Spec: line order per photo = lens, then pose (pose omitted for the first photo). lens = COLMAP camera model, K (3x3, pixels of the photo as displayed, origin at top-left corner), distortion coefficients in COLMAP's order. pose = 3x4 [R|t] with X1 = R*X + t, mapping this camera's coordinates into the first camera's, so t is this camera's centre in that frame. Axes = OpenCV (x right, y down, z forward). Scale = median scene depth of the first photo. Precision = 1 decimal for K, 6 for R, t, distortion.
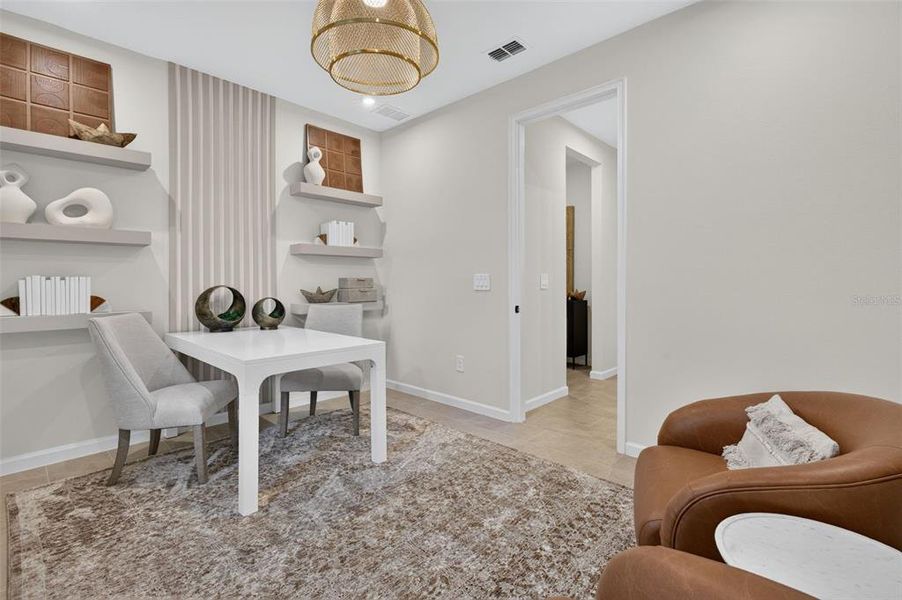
lens RADIAL K [[410.3, 0, 442.8], [0, 410.3, 287.4], [0, 0, 1]] dist [-0.001055, 0.000049]
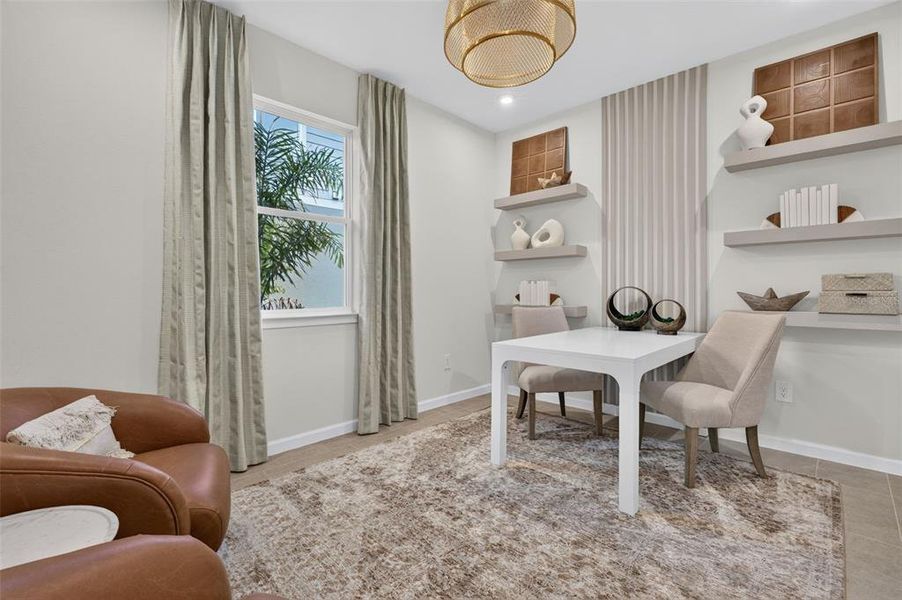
lens RADIAL K [[410.3, 0, 442.8], [0, 410.3, 287.4], [0, 0, 1]] dist [-0.001055, 0.000049]
pose [[-0.005893, 0.006057, -0.999964, 0.532474], [-0.000969, 0.999981, 0.006063, -0.007692], [0.999982, 0.001005, -0.005887, 0.549198]]
